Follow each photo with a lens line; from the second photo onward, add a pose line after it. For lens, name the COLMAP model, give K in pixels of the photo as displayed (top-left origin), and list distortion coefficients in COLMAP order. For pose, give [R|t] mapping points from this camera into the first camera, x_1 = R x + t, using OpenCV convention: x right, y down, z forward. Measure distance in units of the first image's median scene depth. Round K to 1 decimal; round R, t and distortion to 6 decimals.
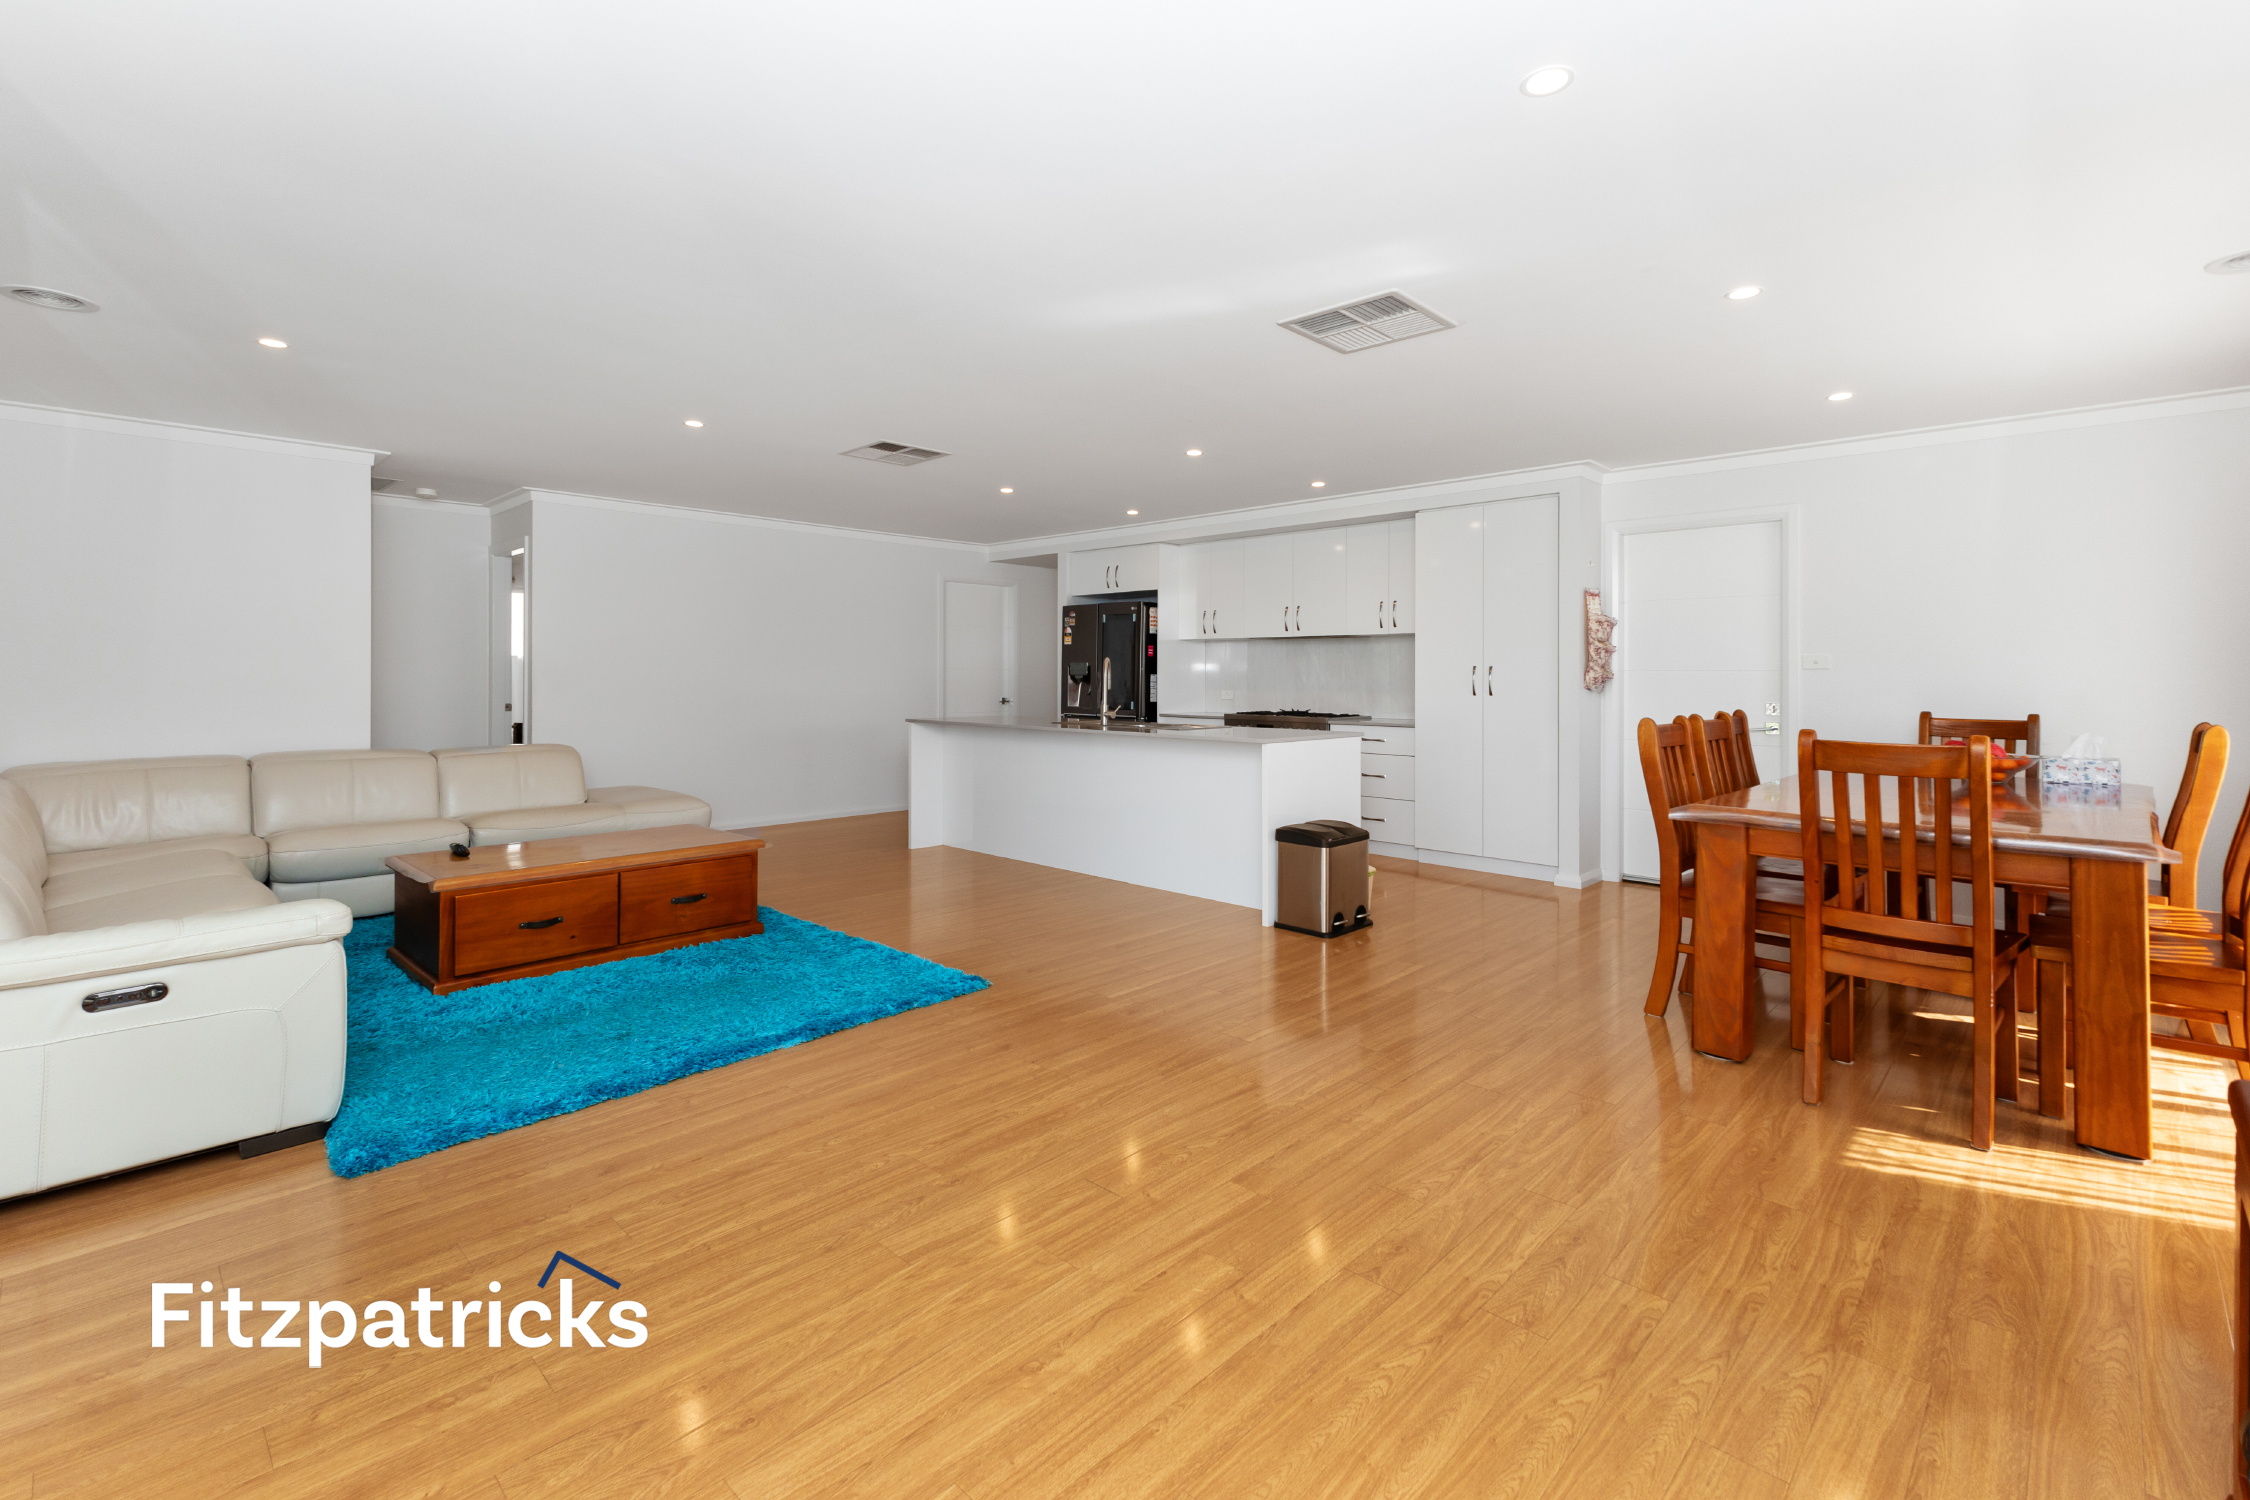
lens RADIAL K [[1014.8, 0, 1133.8], [0, 1014.8, 694.2], [0, 0, 1]] dist [0.027722, -0.017298]
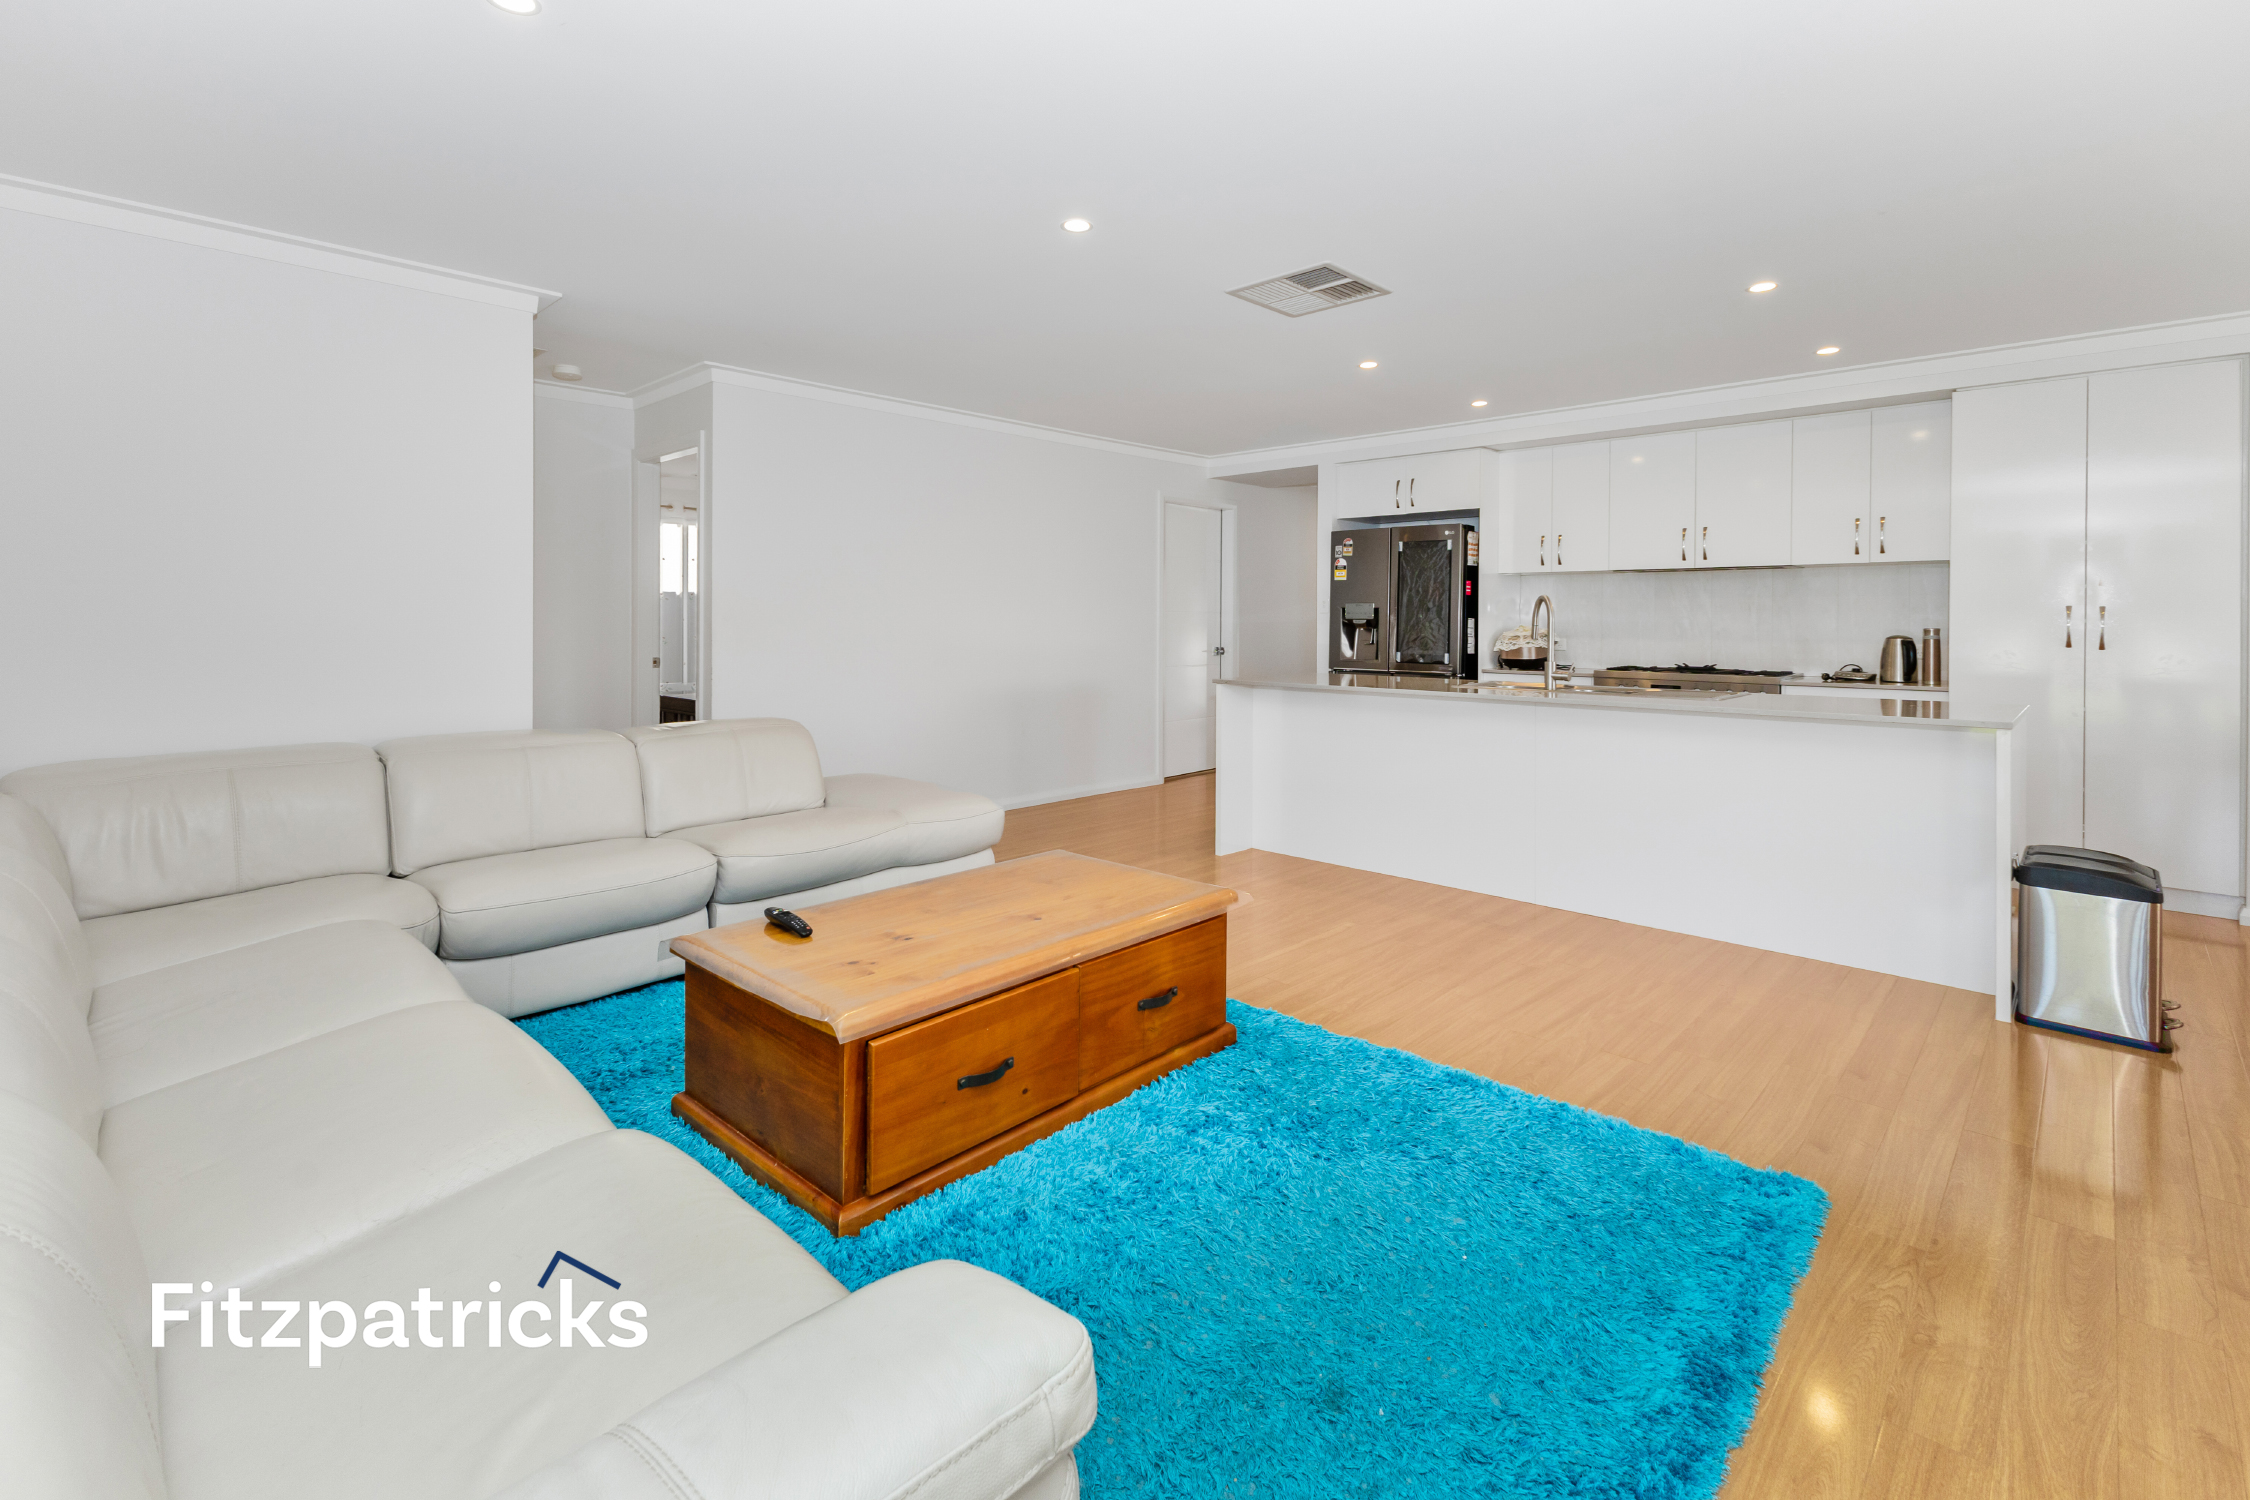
lens RADIAL K [[1020.2, 0, 1123.8], [0, 1020.2, 645.0], [0, 0, 1]] dist [0.000041, -0.000102]
pose [[0.999990, -0.001625, -0.004175, -0.263111], [0.001652, 0.999978, 0.006453, -0.004793], [0.004165, -0.006460, 0.999970, 0.238857]]
